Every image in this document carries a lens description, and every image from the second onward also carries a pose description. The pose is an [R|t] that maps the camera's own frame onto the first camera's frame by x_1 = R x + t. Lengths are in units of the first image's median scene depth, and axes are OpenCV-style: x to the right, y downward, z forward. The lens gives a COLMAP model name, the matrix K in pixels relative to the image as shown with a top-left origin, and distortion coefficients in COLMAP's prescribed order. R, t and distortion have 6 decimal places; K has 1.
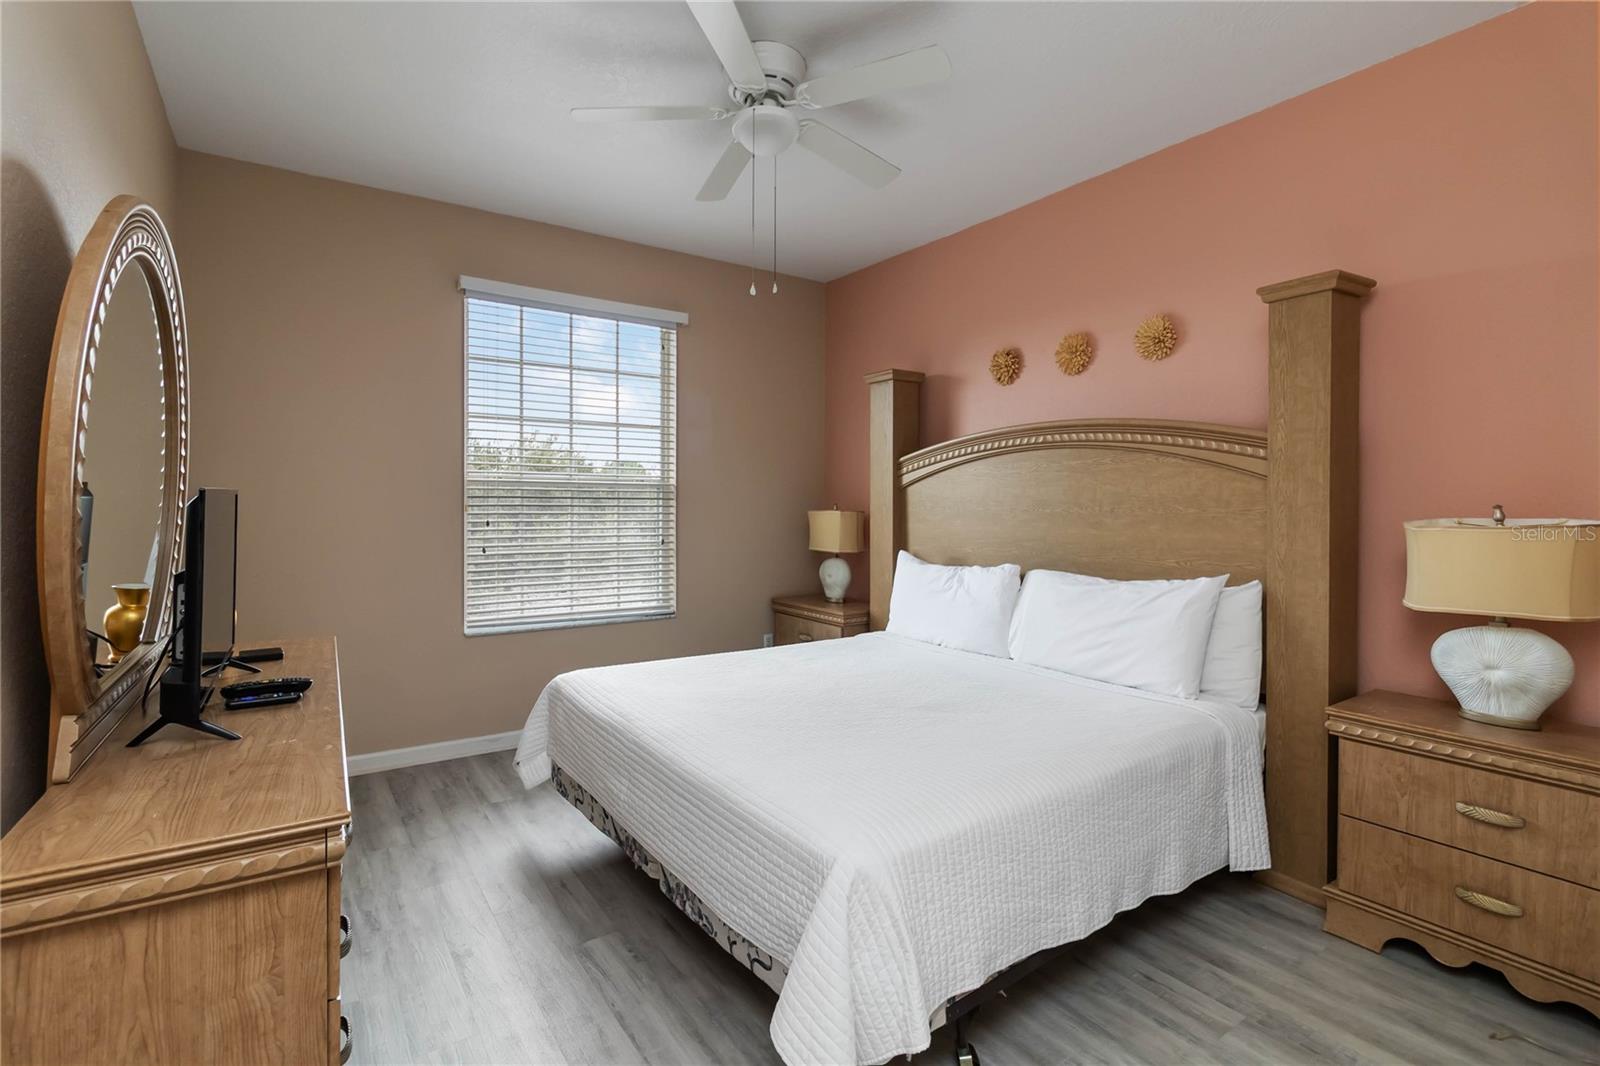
lens RADIAL K [[746.8, 0, 802.4], [0, 746.8, 525.6], [0, 0, 1]] dist [-0.000631, 0.001570]
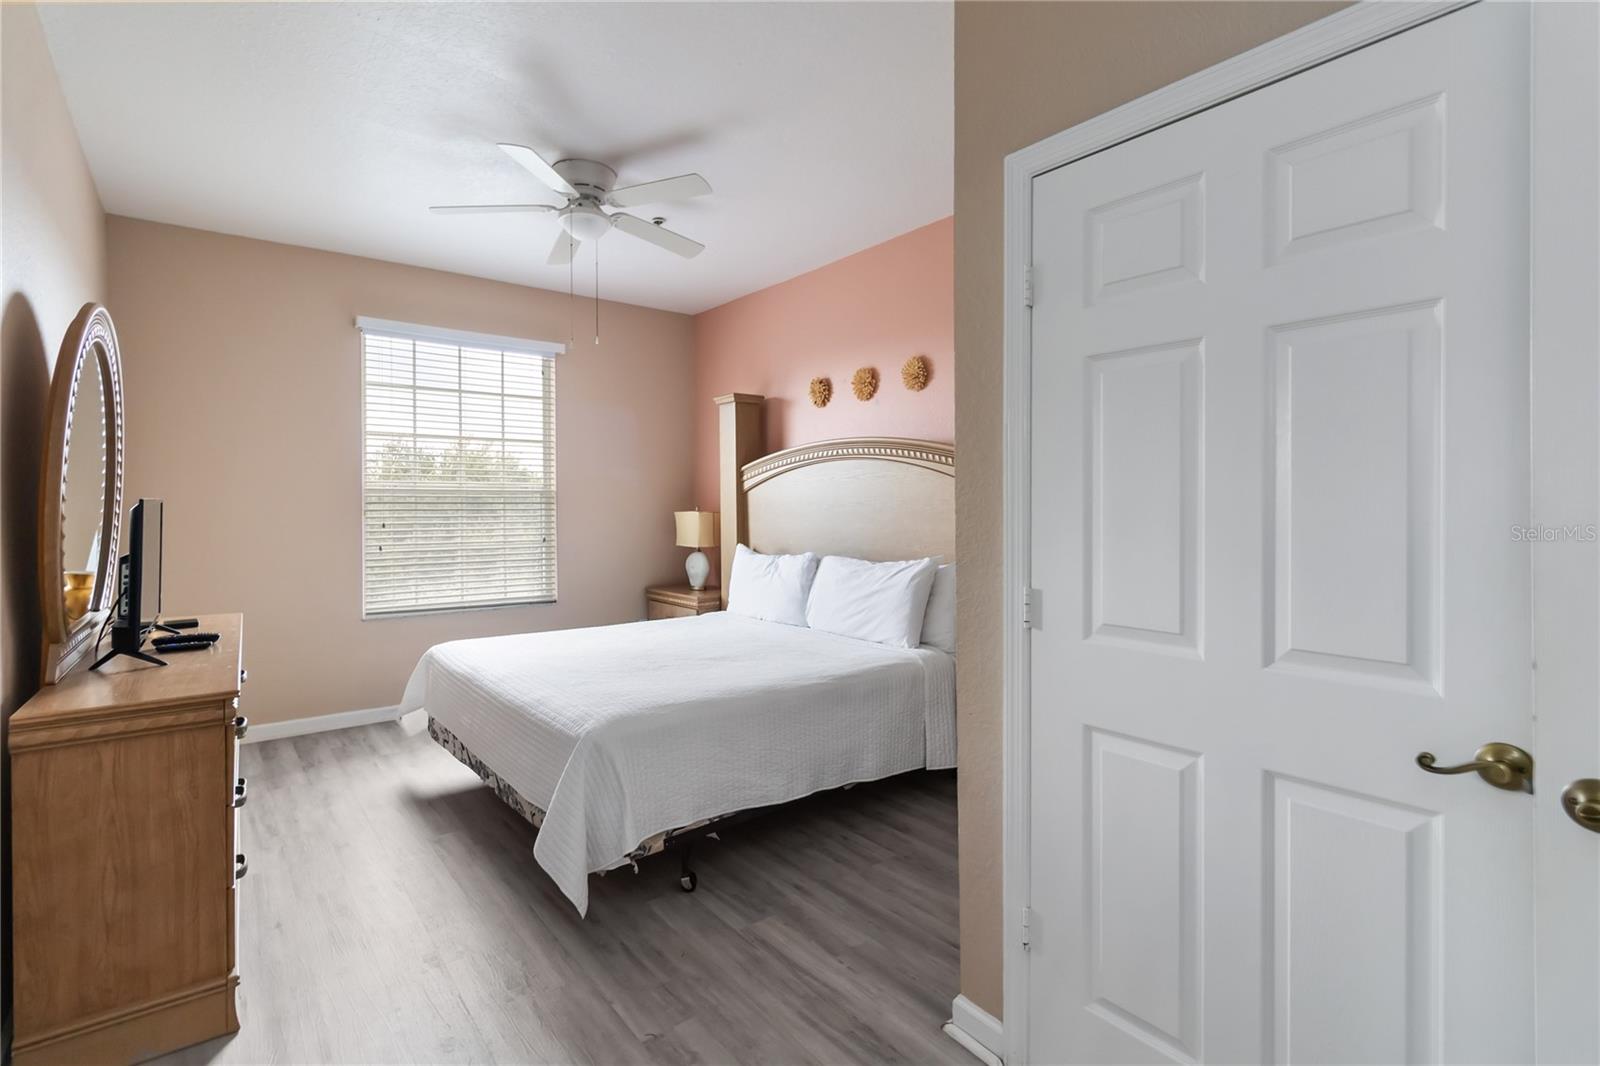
lens RADIAL K [[741.0, 0, 798.3], [0, 741.0, 519.2], [0, 0, 1]] dist [0.003433, -0.000193]
pose [[0.997573, -0.011615, 0.068650, 0.149395], [0.012445, 0.999854, -0.011670, 0.008994], [-0.068504, 0.012496, 0.997573, -0.209979]]
